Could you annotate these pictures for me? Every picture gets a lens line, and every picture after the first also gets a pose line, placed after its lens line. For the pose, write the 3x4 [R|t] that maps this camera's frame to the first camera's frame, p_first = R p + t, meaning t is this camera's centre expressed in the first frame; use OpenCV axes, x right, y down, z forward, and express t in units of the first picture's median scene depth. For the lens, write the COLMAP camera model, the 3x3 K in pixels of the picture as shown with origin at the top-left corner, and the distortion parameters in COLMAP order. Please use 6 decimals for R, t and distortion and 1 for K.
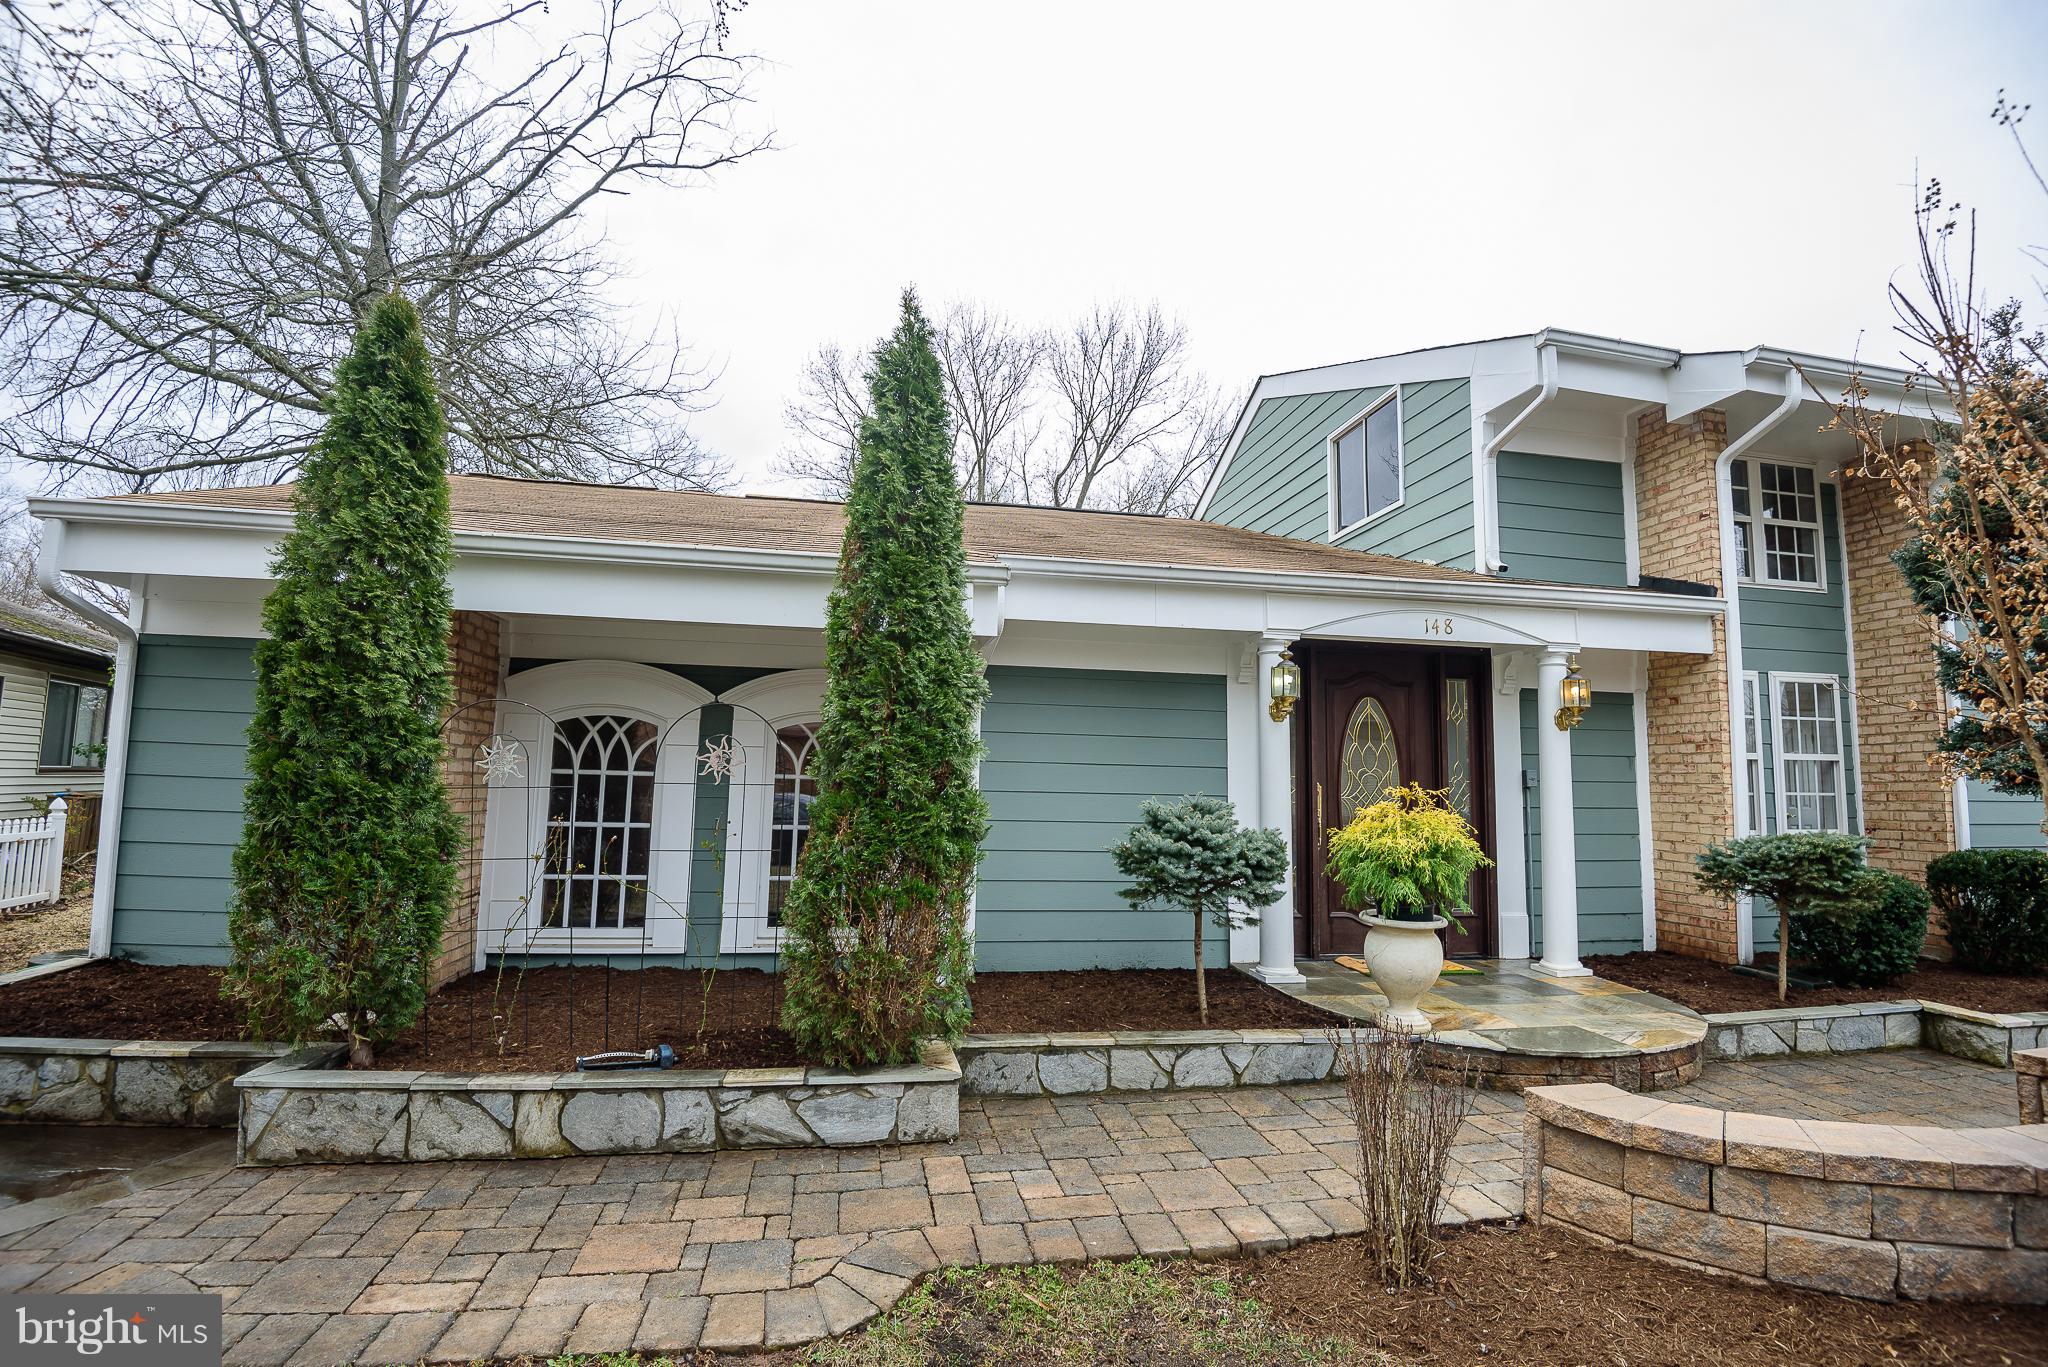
lens RADIAL K [[949.8, 0, 1032.0], [0, 949.8, 681.6], [0, 0, 1]] dist [-0.010958, -0.019949]
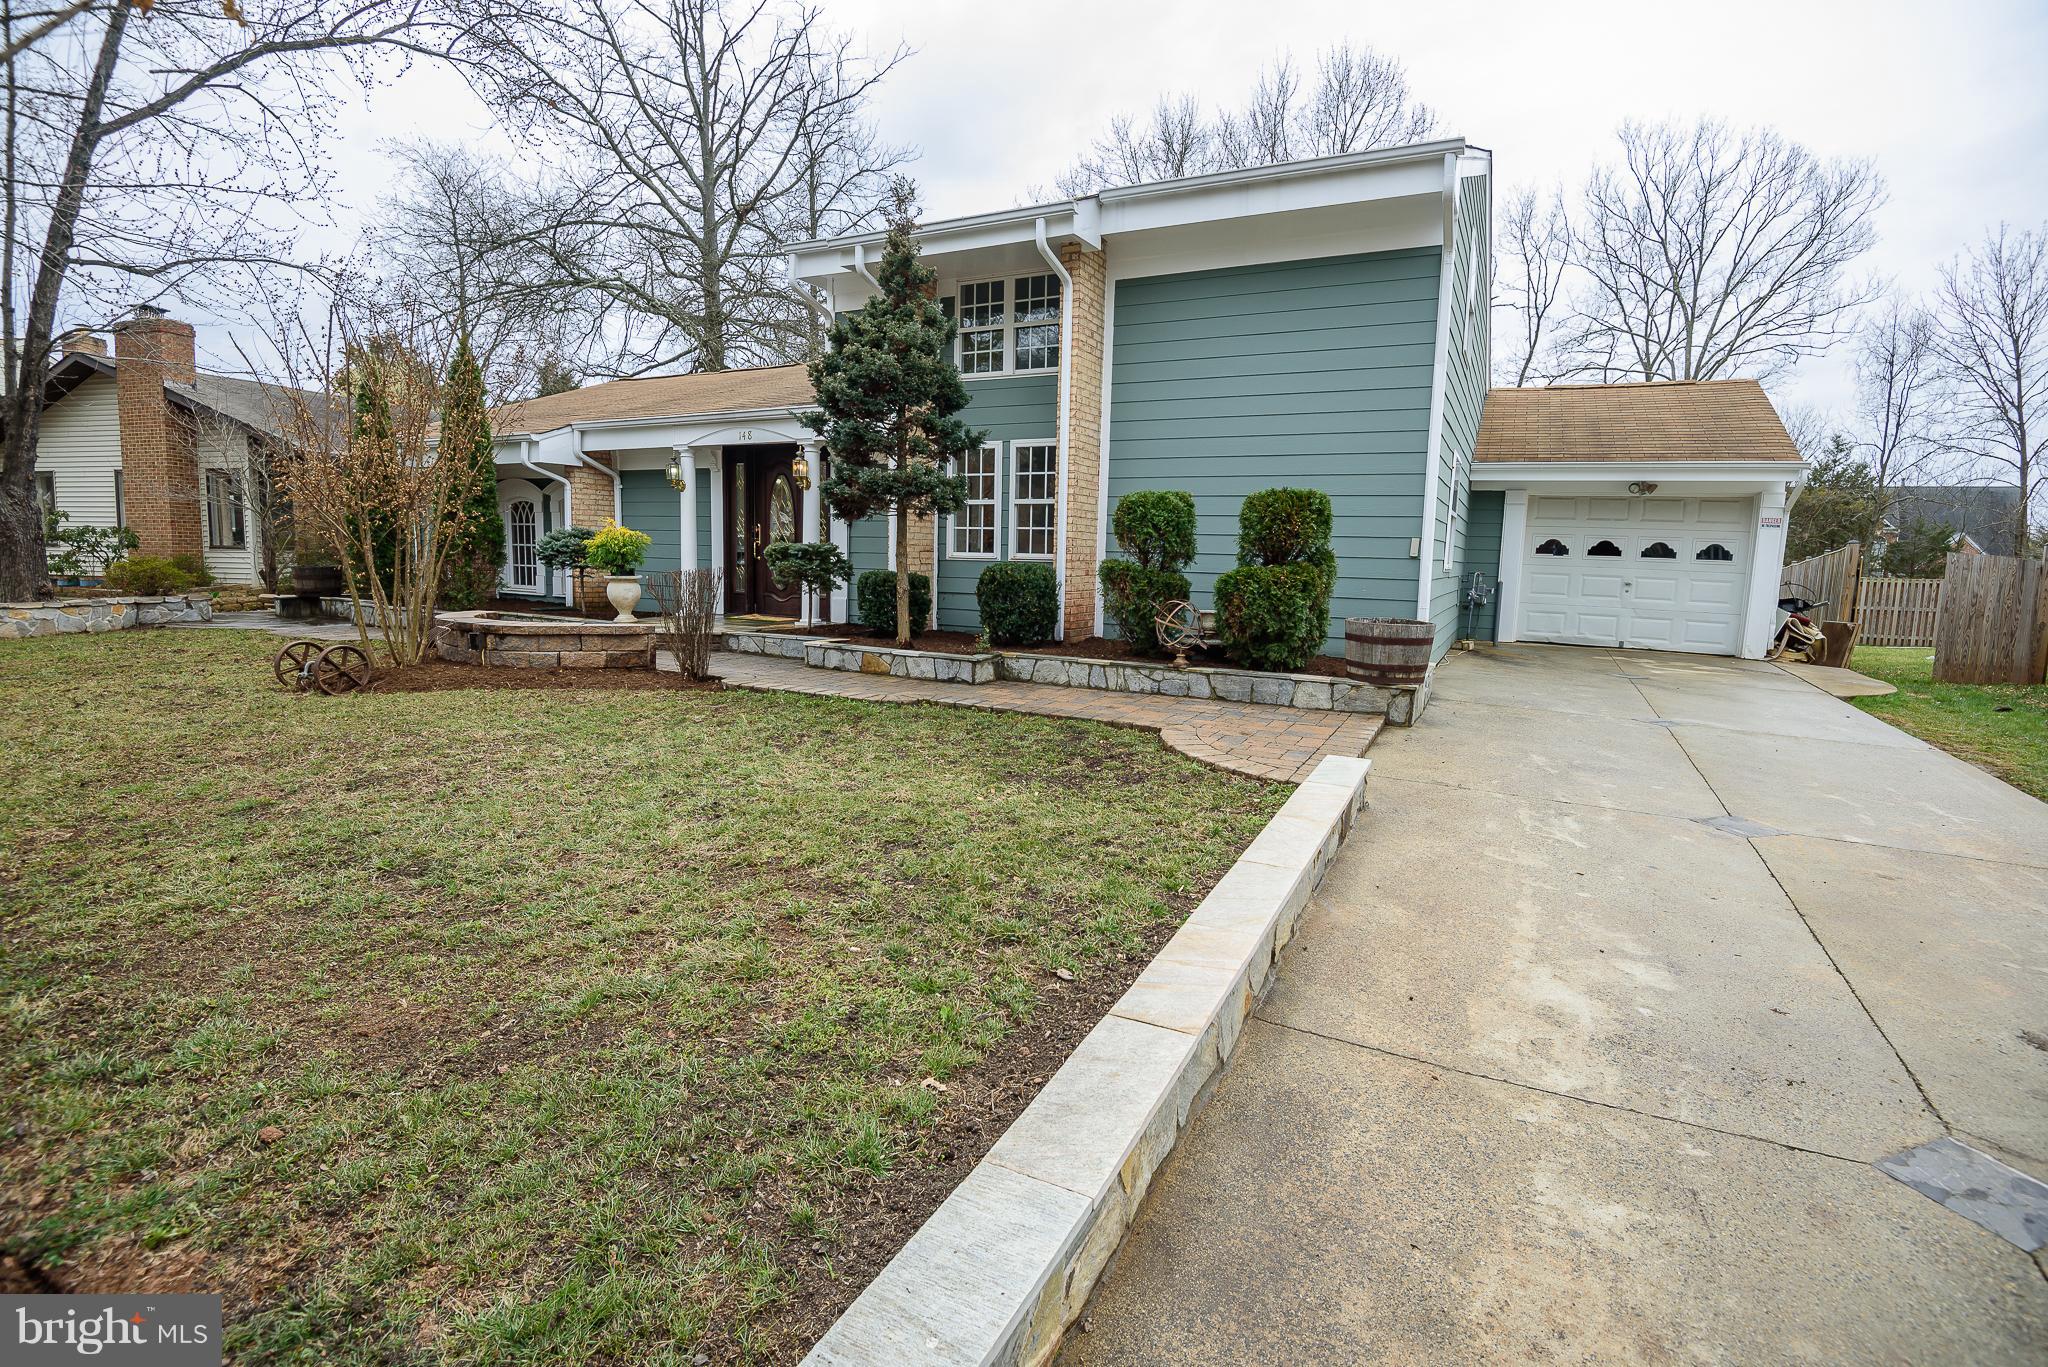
lens RADIAL K [[949.8, 0, 1032.0], [0, 949.8, 681.6], [0, 0, 1]] dist [-0.010958, -0.019949]
pose [[0.791513, 0.080701, -0.605800, 1.730046], [0.057876, 0.976891, 0.205754, 0.052397], [0.608405, -0.197918, 0.768551, -0.153388]]
